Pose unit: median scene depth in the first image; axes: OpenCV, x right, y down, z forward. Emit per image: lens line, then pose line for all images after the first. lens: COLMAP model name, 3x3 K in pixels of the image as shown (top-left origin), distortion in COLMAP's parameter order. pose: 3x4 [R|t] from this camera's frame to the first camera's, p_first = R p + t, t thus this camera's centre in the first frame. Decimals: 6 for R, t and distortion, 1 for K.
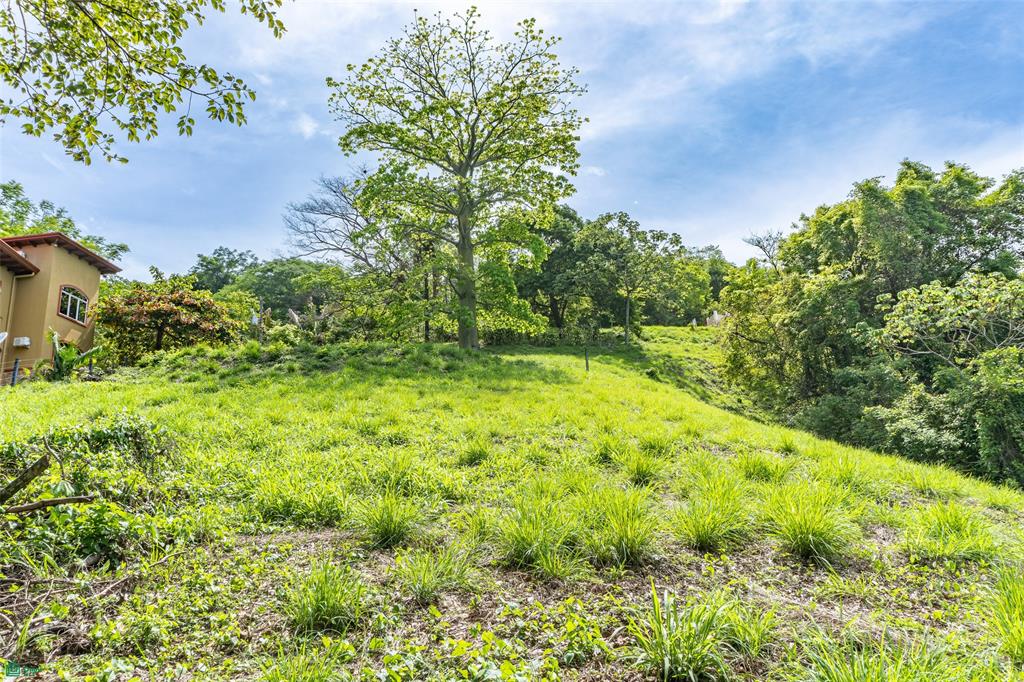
lens RADIAL K [[703.6, 0, 513.7], [0, 703.6, 344.1], [0, 0, 1]] dist [0.001937, 0.002679]
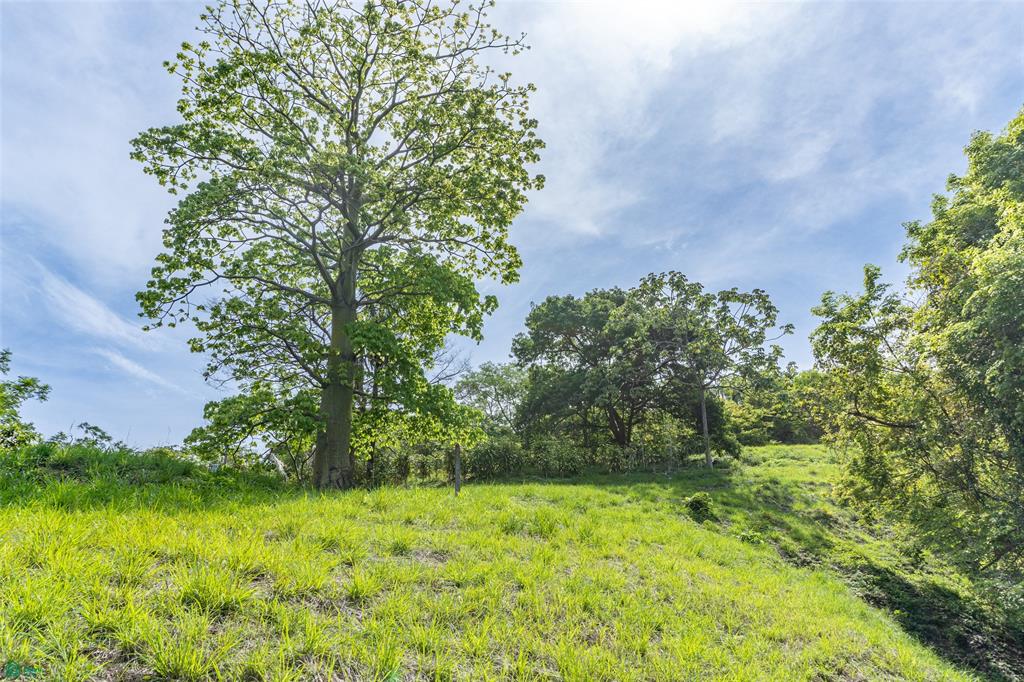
lens RADIAL K [[704.4, 0, 510.9], [0, 704.4, 335.7], [0, 0, 1]] dist [-0.000042, -0.003009]
pose [[0.974308, -0.107296, -0.198017, 0.130587], [0.058860, 0.969975, -0.235973, 0.025254], [0.217391, 0.218256, 0.951370, 0.330098]]
